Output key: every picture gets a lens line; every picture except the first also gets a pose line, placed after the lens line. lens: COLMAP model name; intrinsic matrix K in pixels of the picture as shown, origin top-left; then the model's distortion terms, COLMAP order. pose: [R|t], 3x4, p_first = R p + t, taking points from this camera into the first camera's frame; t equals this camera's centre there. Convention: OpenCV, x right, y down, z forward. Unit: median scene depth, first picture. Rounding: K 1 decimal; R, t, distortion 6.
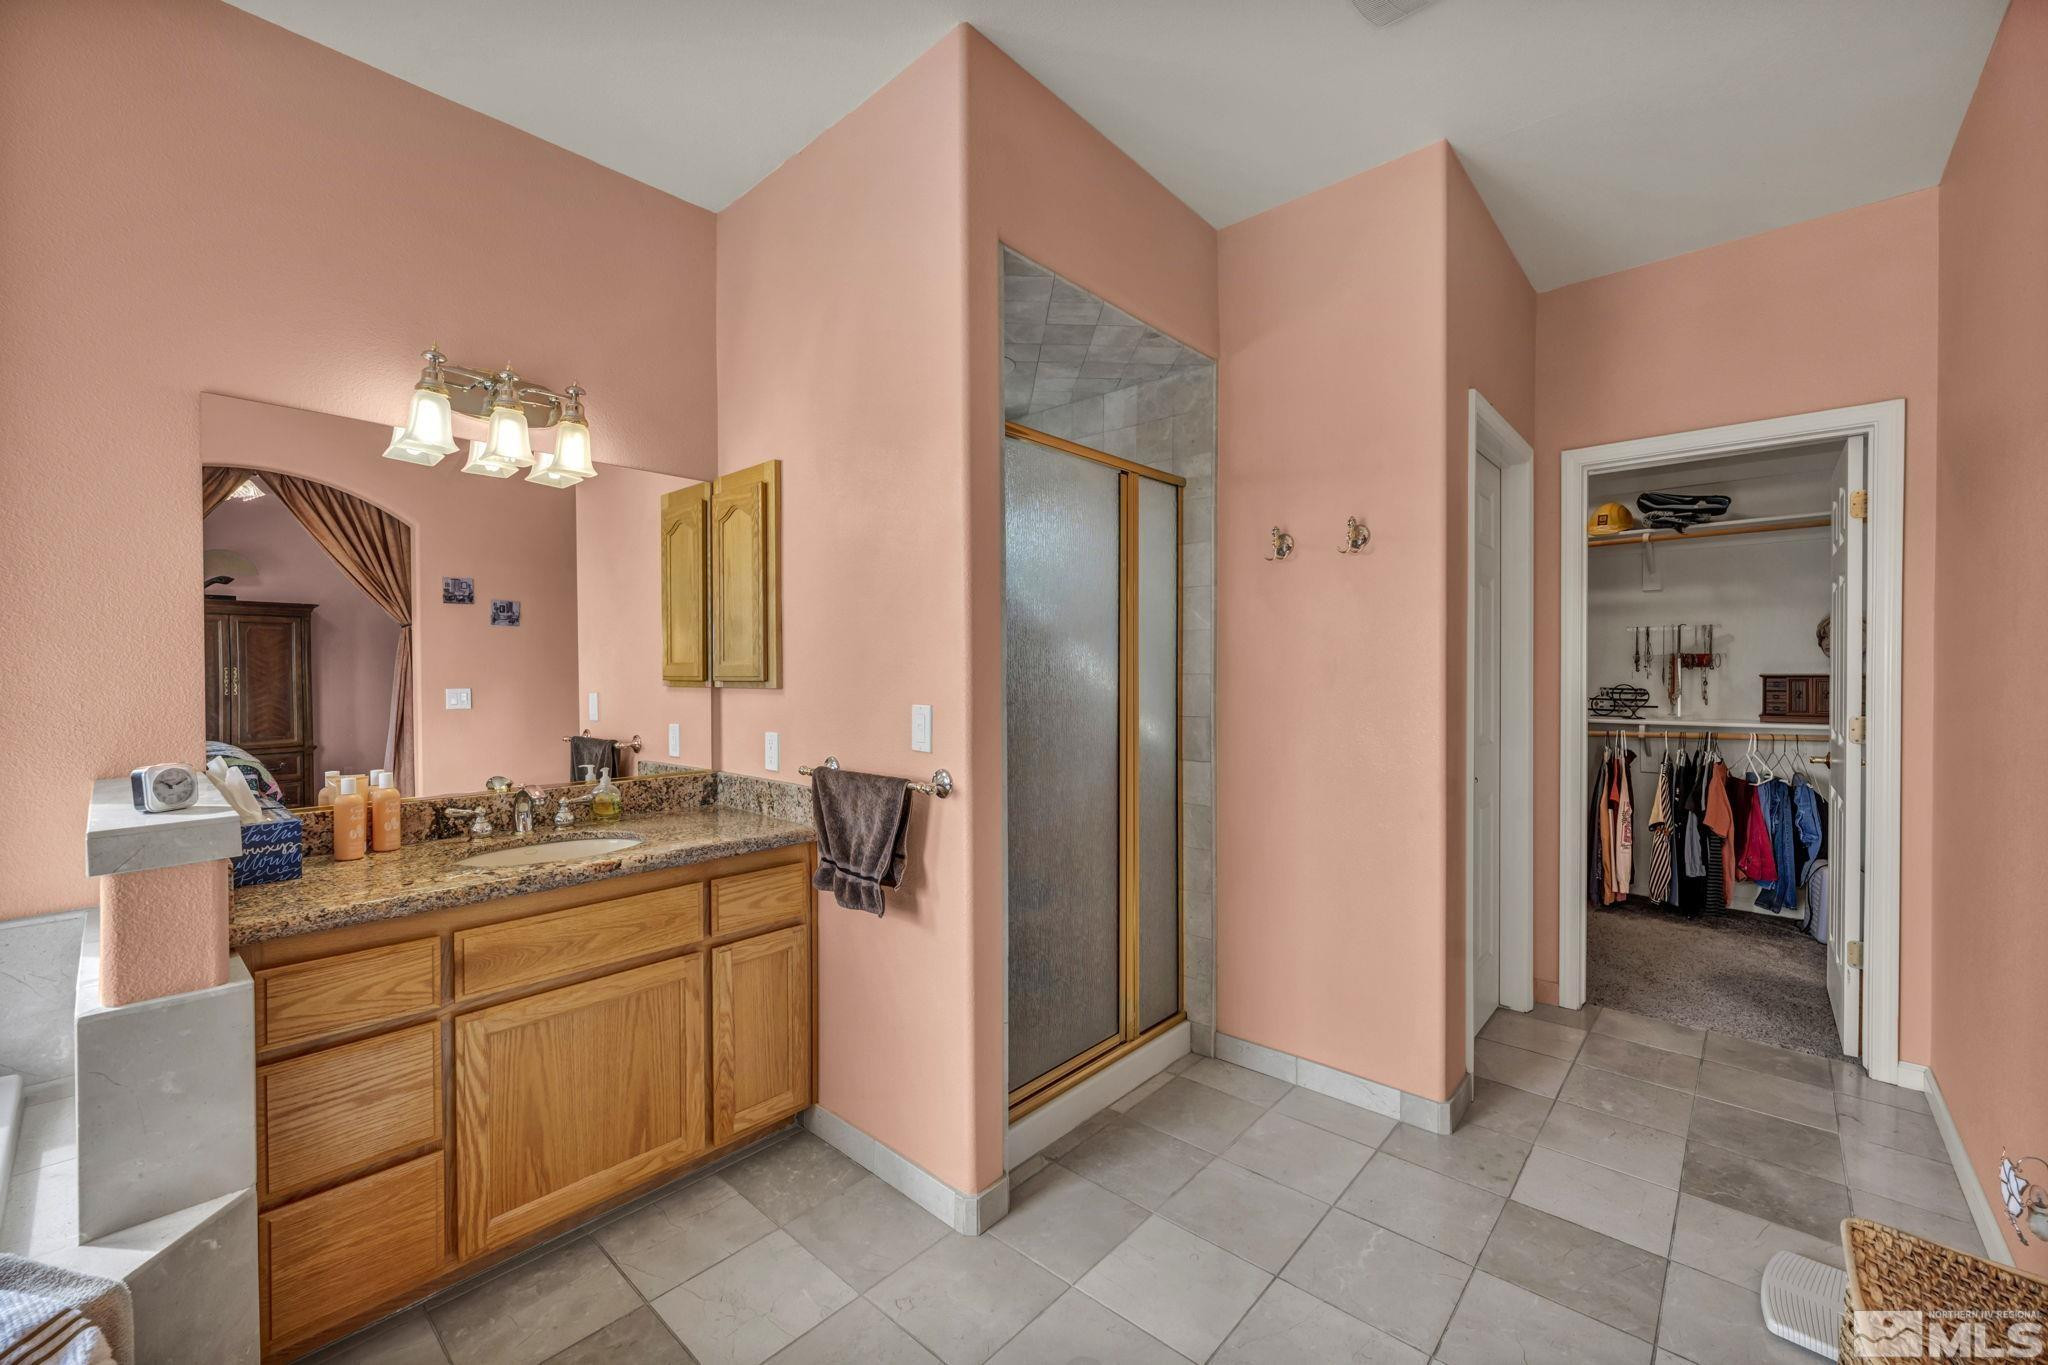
lens RADIAL K [[821.8, 0, 1033.0], [0, 821.8, 668.1], [0, 0, 1]] dist [-0.000688, 0.000155]
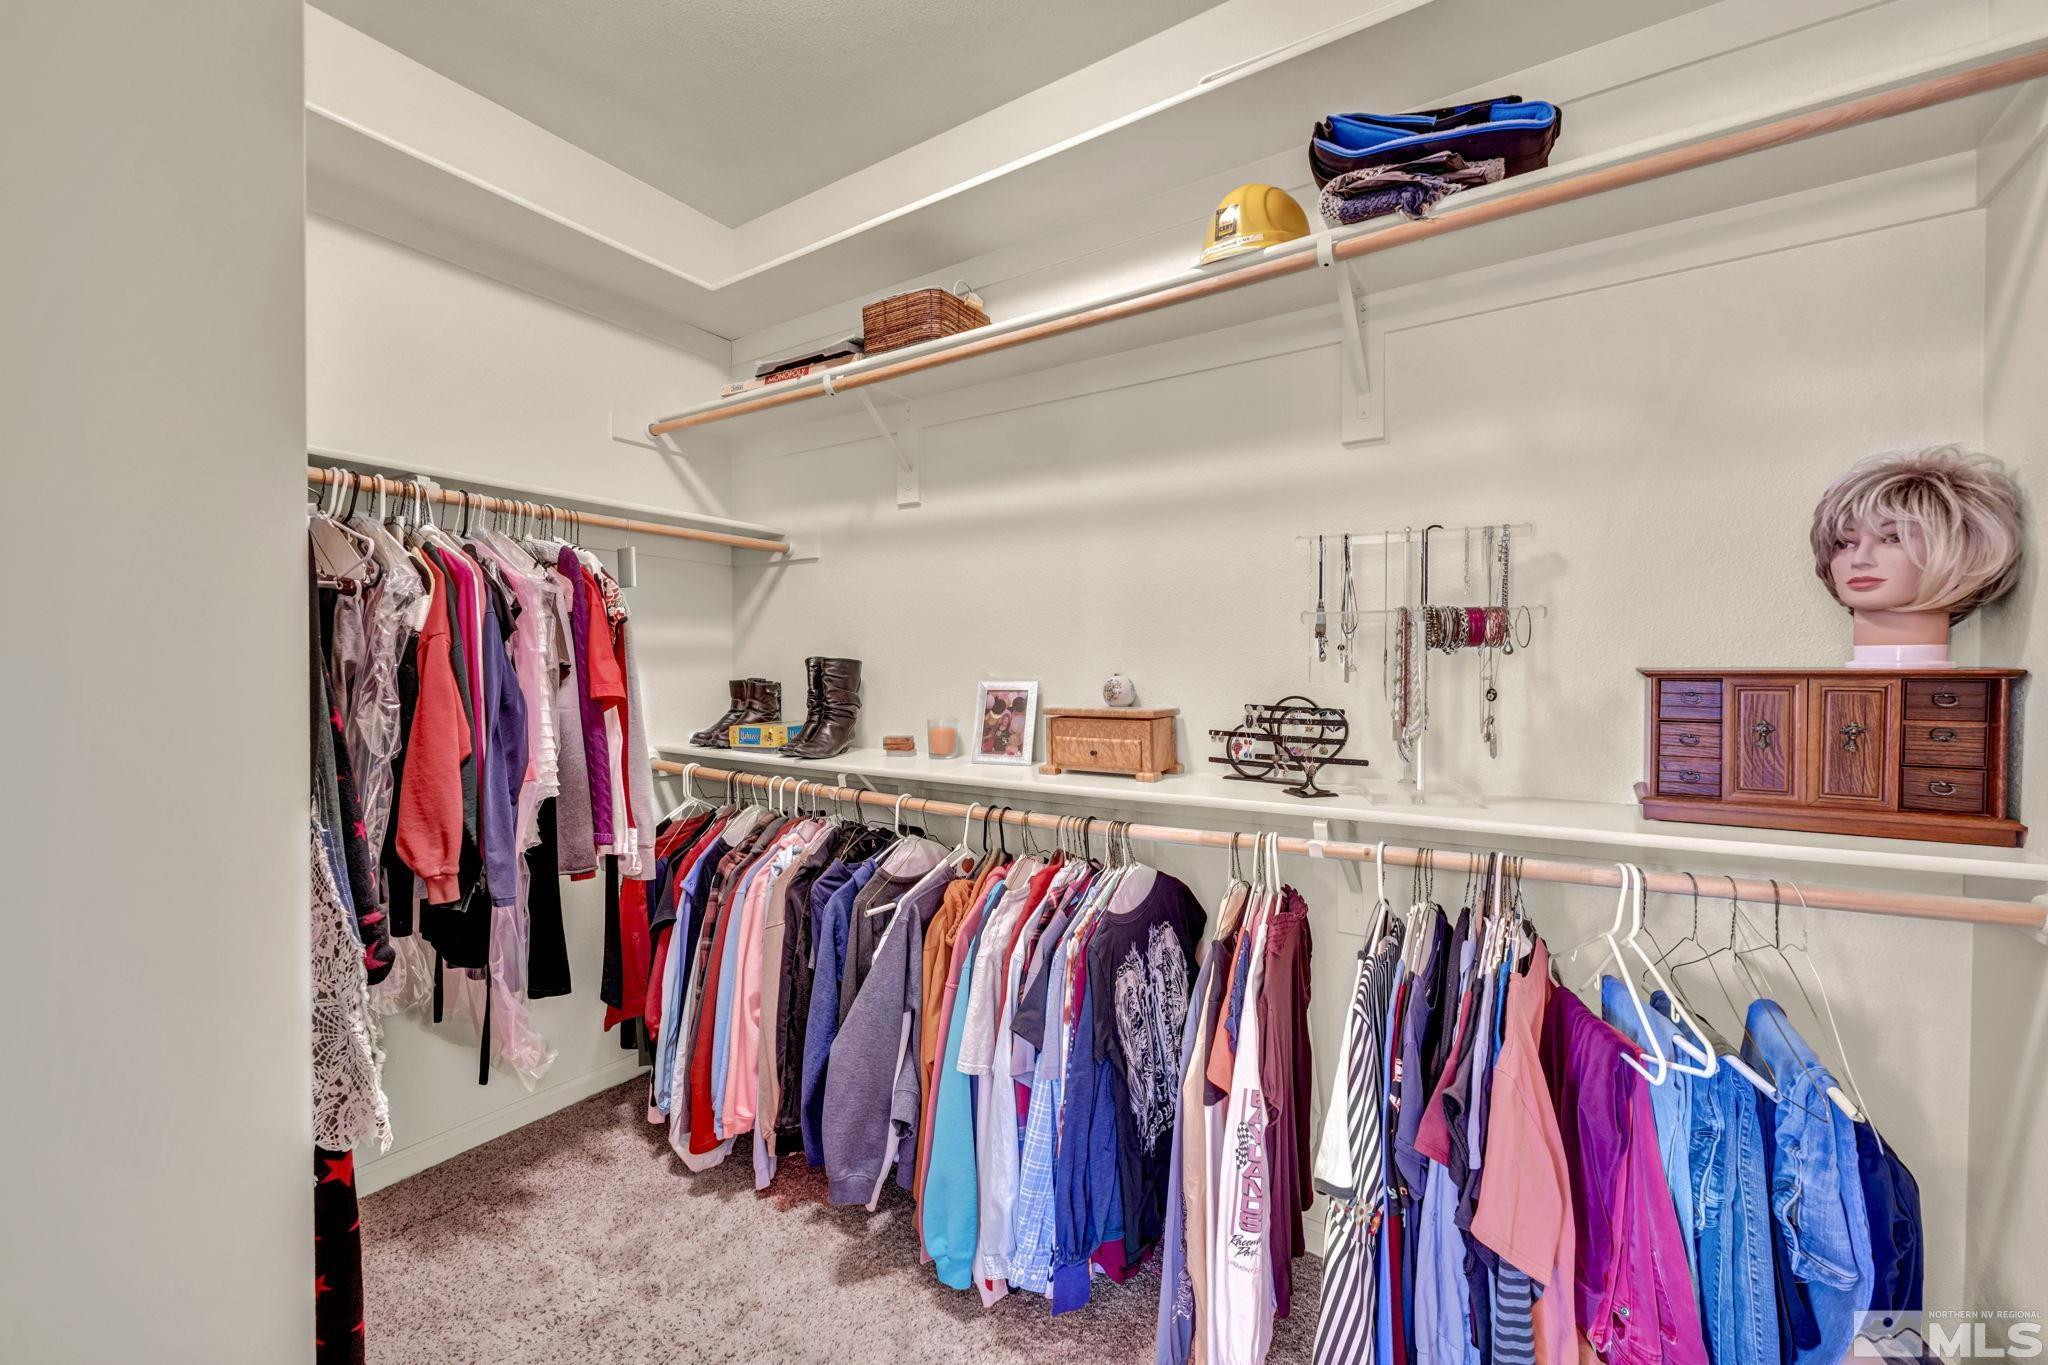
lens RADIAL K [[821.8, 0, 1011.7], [0, 821.8, 680.7], [0, 0, 1]] dist [-0.000688, 0.000155]
pose [[0.989399, -0.015062, 0.144436, 0.590686], [0.011001, 0.999523, 0.028871, 0.000767], [-0.144802, -0.026976, 0.989093, 0.713297]]
